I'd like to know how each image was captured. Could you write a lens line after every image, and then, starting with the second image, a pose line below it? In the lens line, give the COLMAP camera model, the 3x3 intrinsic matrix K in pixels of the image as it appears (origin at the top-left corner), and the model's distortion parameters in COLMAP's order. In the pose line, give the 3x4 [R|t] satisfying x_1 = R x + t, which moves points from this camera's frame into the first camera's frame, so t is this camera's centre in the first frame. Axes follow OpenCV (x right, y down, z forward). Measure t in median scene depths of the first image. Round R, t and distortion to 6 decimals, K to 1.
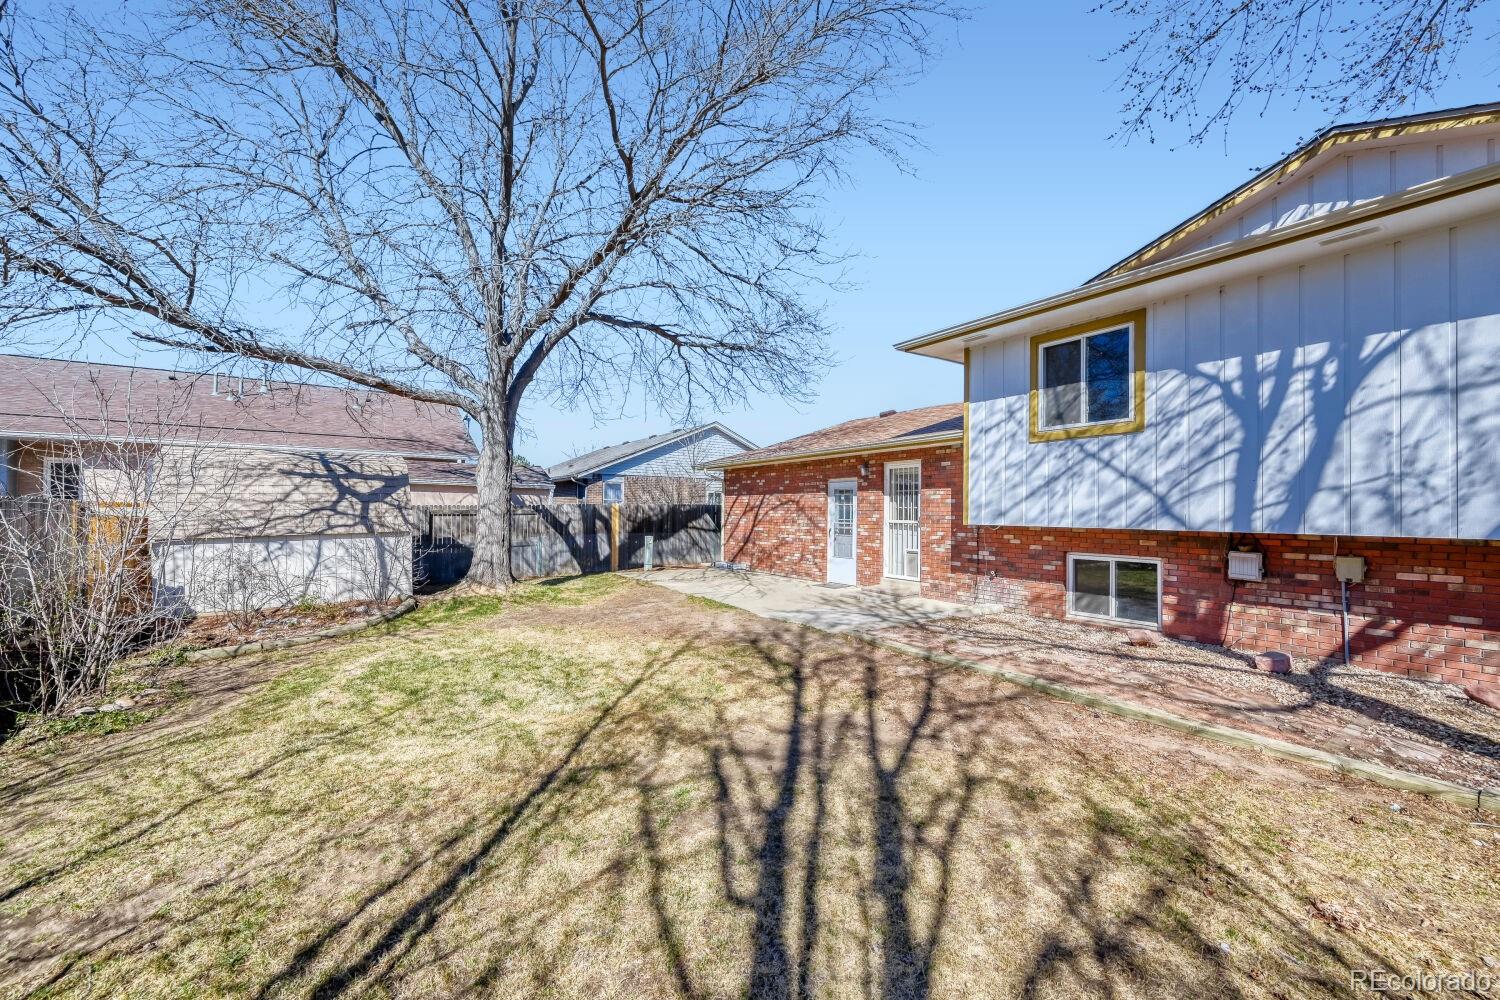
lens RADIAL K [[593.7, 0, 750.0], [0, 593.7, 500.0], [0, 0, 1]] dist [-0.000831, -0.000080]
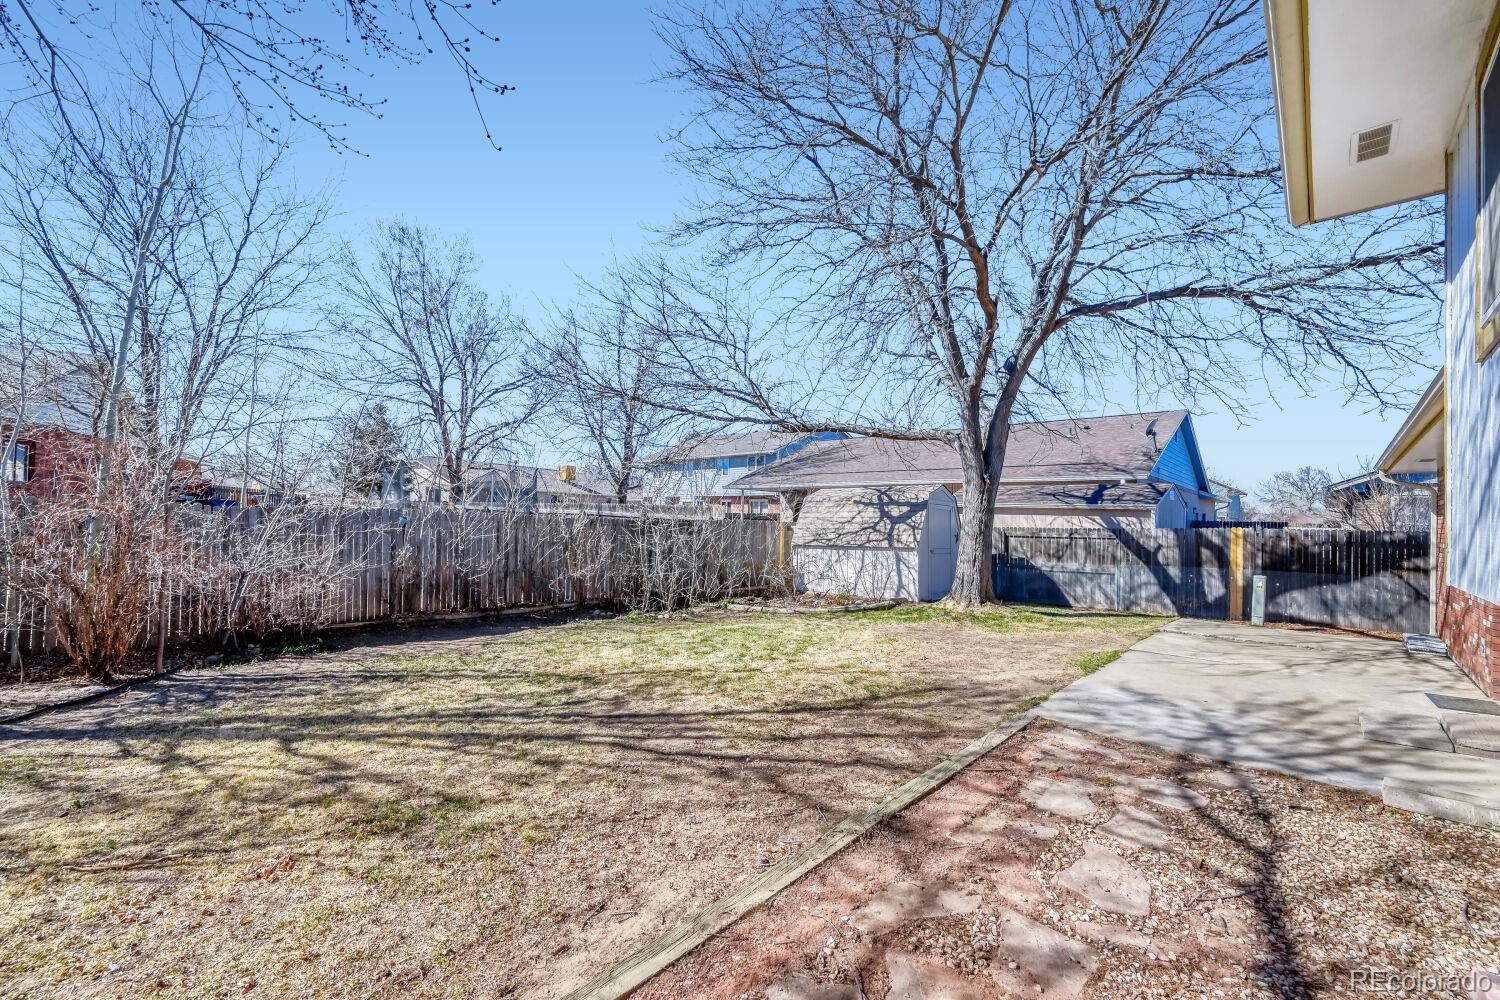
lens RADIAL K [[606.7, 0, 750.0], [0, 606.7, 500.0], [0, 0, 1]] dist [-0.001023, -0.000054]
pose [[0.233413, -0.033512, -0.971800, 0.617367], [-0.001748, 0.999390, -0.034884, -0.000140], [0.972376, 0.009841, 0.233212, 0.413460]]
